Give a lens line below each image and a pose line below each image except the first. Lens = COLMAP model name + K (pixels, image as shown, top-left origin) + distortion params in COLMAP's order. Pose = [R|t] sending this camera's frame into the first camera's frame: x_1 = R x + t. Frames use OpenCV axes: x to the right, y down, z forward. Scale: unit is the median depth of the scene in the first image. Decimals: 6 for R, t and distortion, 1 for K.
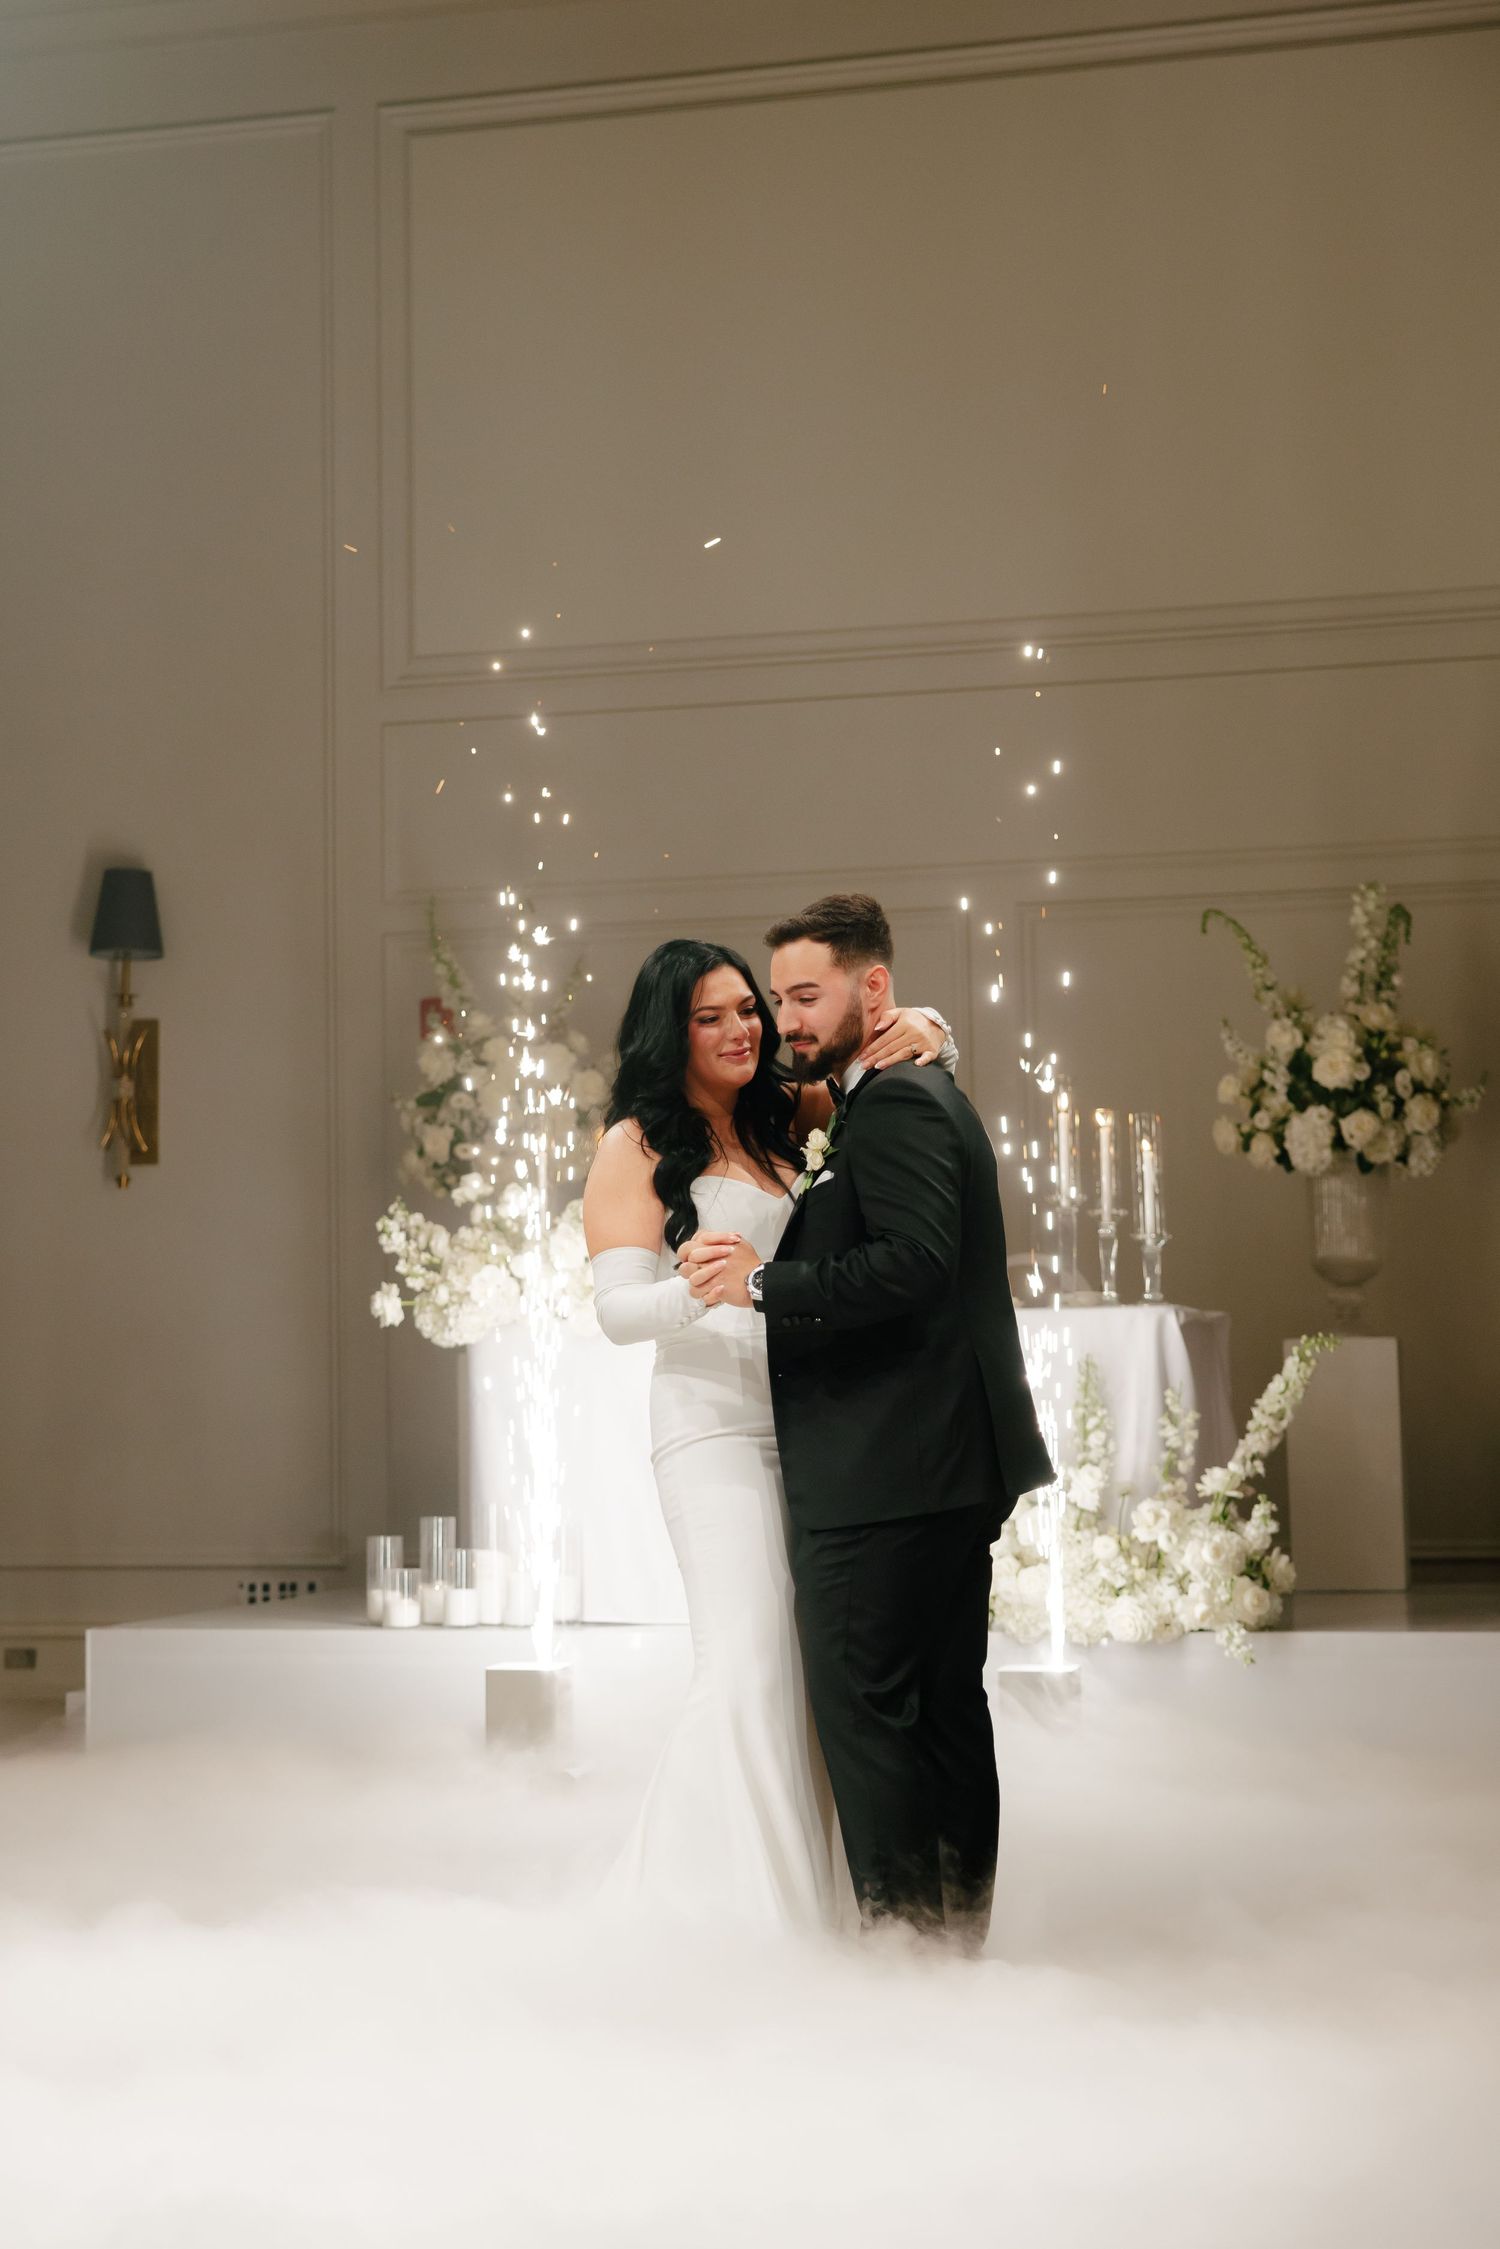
lens RADIAL K [[3911.3, 0, 730.1], [0, 3911.3, 1157.3], [0, 0, 1]] dist [0.022740, 0.000000]
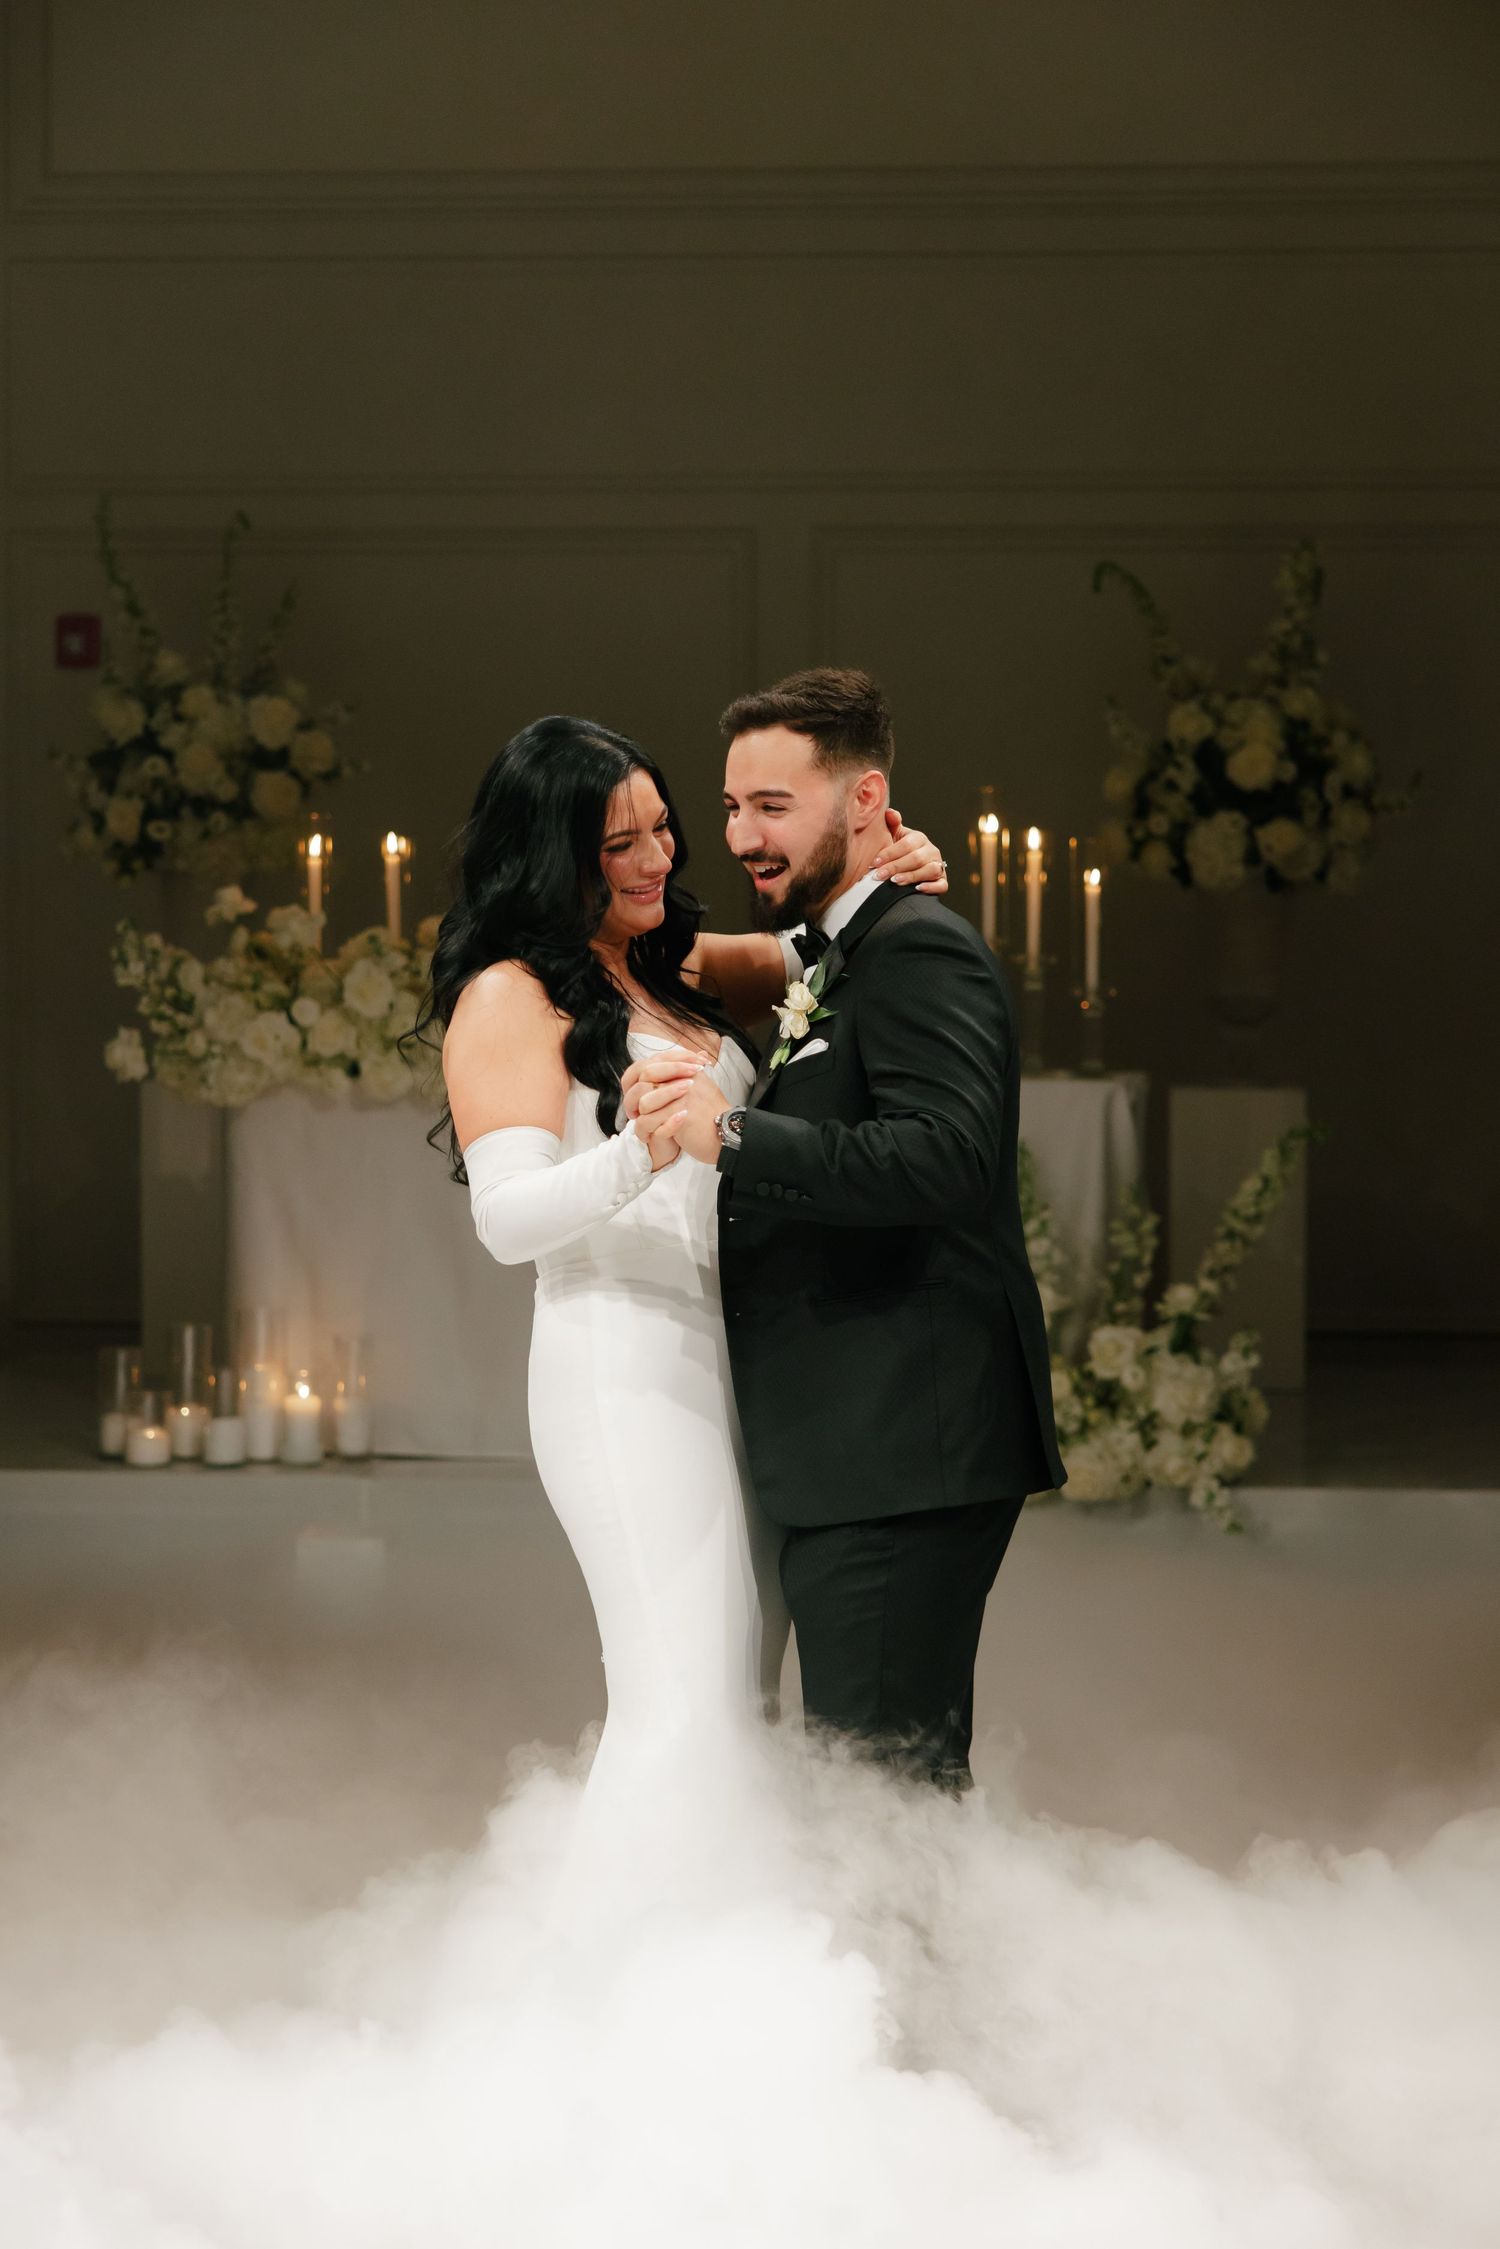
lens RADIAL K [[4335.3, 0, 785.0], [0, 4335.3, 1180.9], [0, 0, 1]] dist [0.070667, 0.000000]
pose [[0.985270, 0.009528, 0.170742, -0.097923], [-0.029563, 0.992904, 0.115189, -0.038415], [-0.168433, -0.118540, 0.978559, 0.111962]]
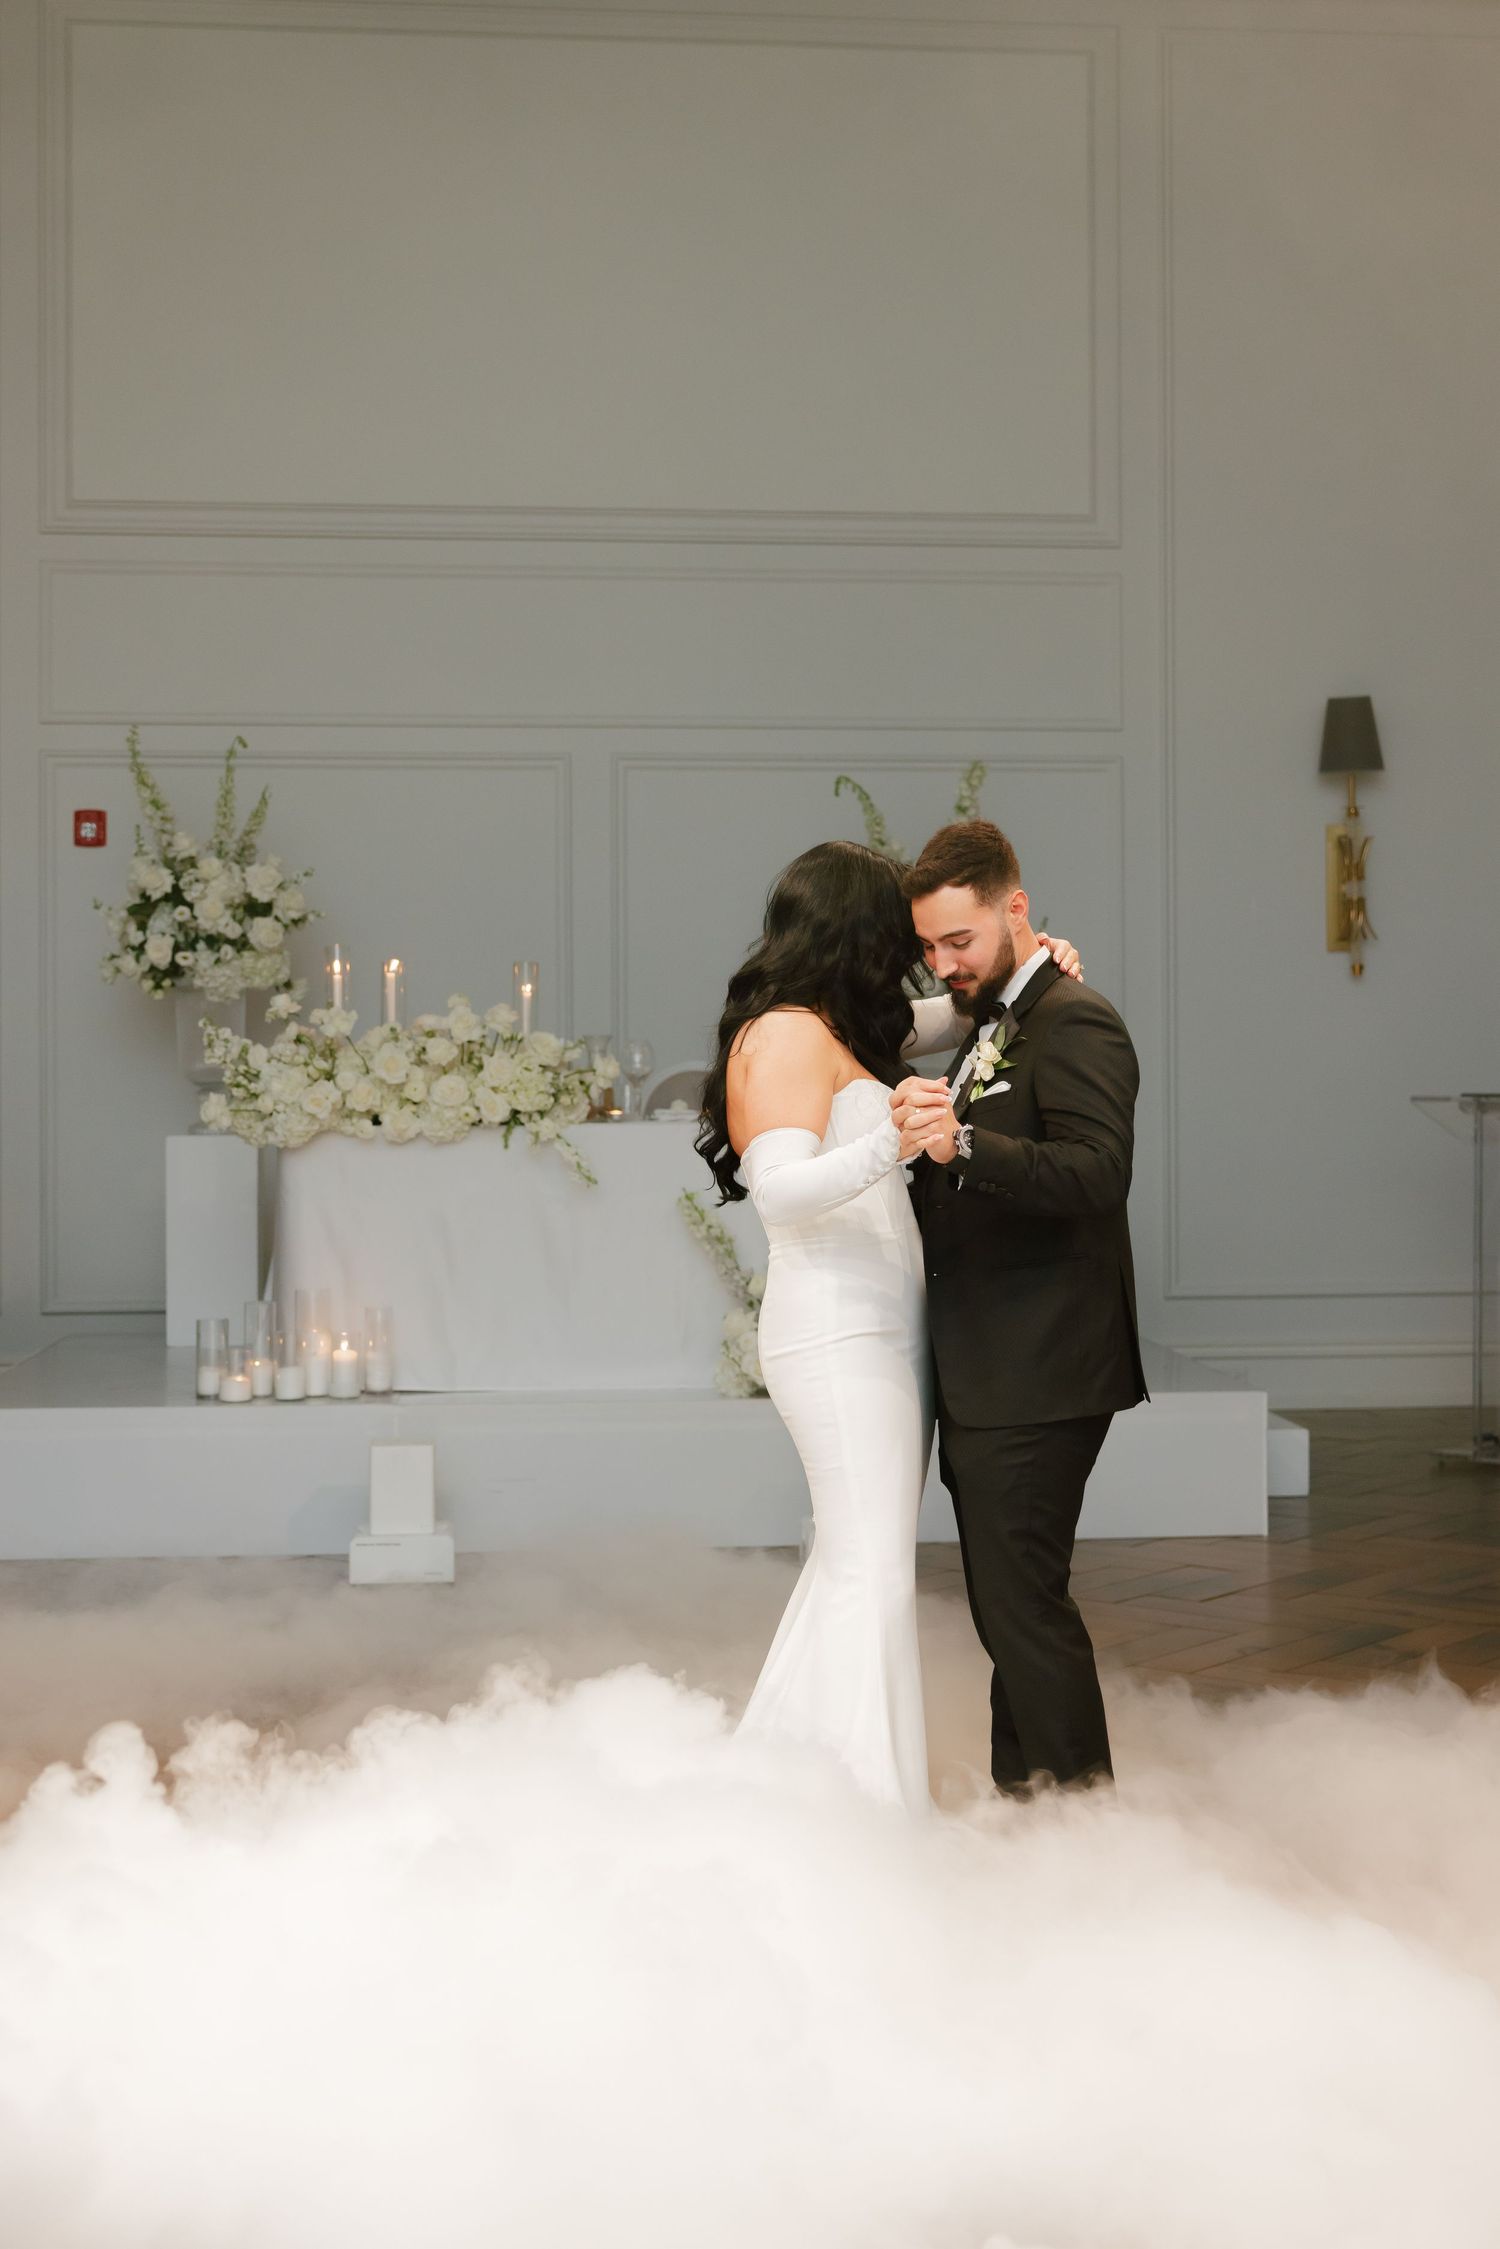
lens RADIAL K [[3021.8, 0, 811.3], [0, 3021.8, 1051.6], [0, 0, 1]] dist [0.039717, 0.000000]
pose [[0.942873, 0.012201, 0.332929, -0.198941], [-0.031986, 0.998028, 0.054010, -0.029212], [-0.331613, -0.061574, 0.941404, 0.121475]]
